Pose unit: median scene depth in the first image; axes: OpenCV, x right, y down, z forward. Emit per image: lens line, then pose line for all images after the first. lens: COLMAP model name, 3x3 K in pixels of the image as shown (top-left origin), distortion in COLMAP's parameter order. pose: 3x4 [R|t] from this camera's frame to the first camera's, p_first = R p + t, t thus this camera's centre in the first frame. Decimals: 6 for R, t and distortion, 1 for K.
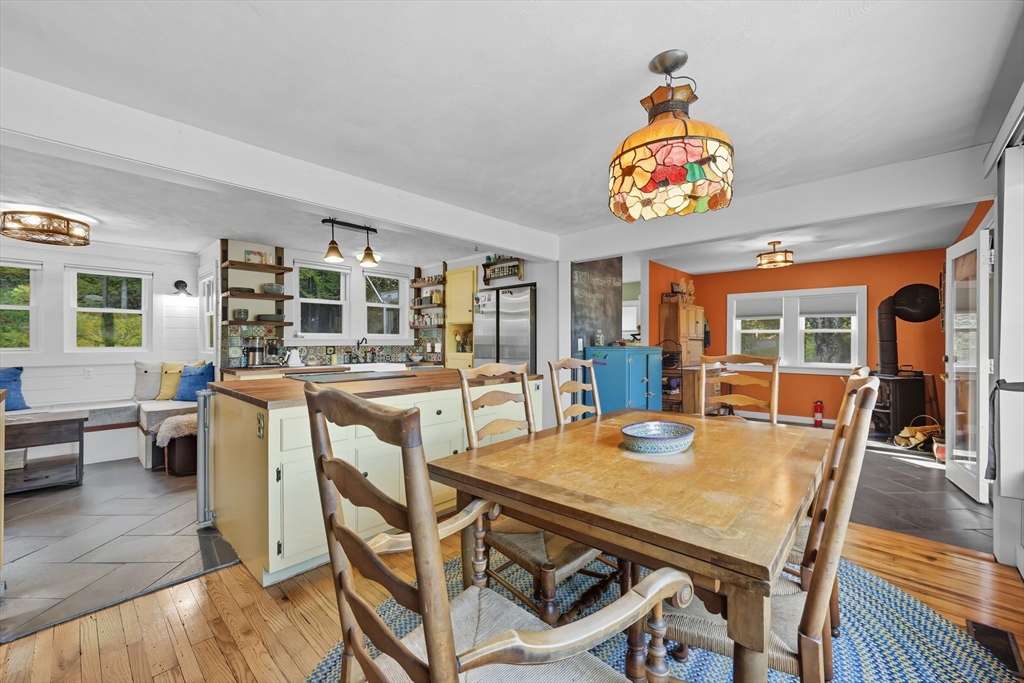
lens RADIAL K [[416.2, 0, 512.0], [0, 416.2, 341.5], [0, 0, 1]] dist [0.001258, 0.000396]
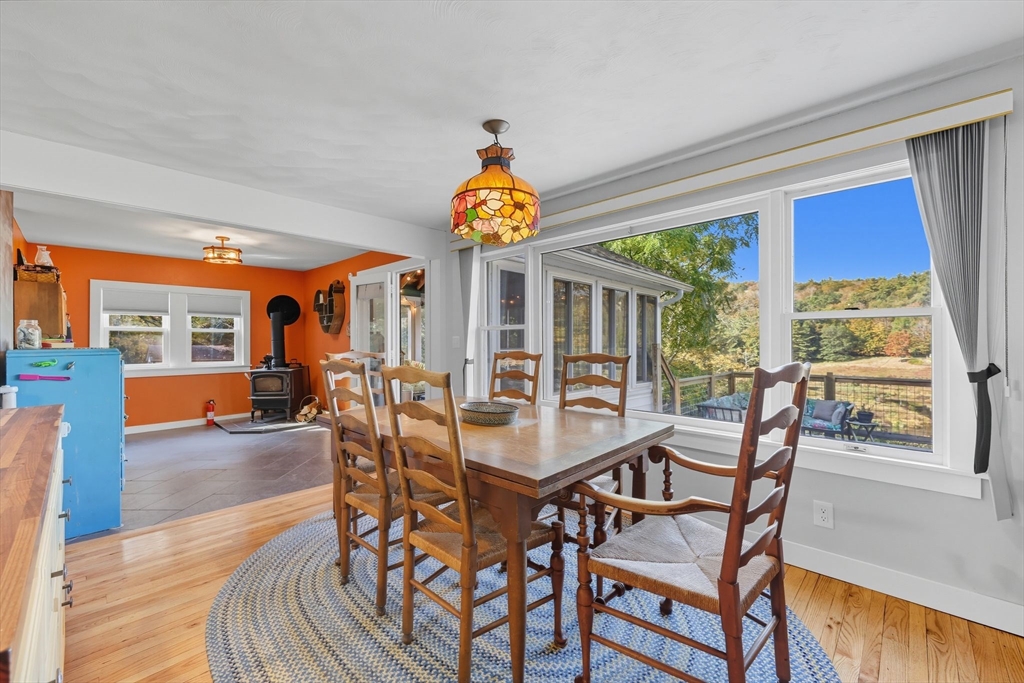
lens RADIAL K [[416.2, 0, 512.0], [0, 416.2, 341.5], [0, 0, 1]] dist [0.001258, 0.000396]
pose [[0.012724, -0.003688, 0.999912, -0.266831], [0.006409, 0.999973, 0.003607, 0.002423], [-0.999899, 0.006362, 0.012747, 0.262865]]
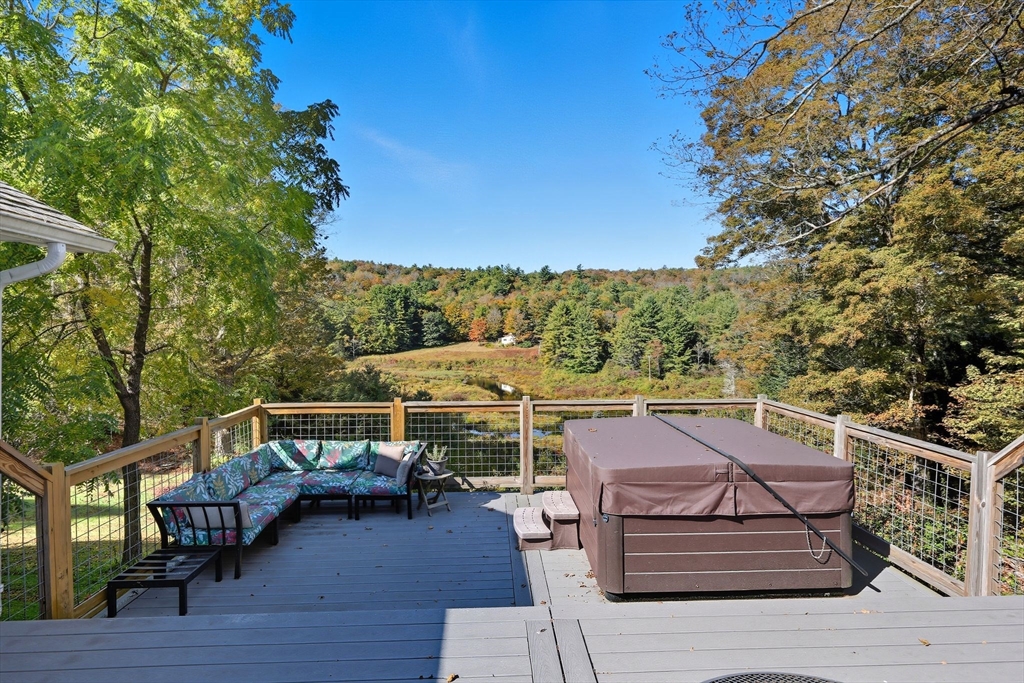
lens RADIAL K [[502.3, 0, 512.0], [0, 502.3, 341.5], [0, 0, 1]] dist [-0.035134, 0.000195]
pose [[-0.718215, -0.026316, 0.695323, 0.383128], [-0.002449, 0.999374, 0.035294, -0.070177], [-0.695817, 0.023646, -0.717830, -0.348019]]
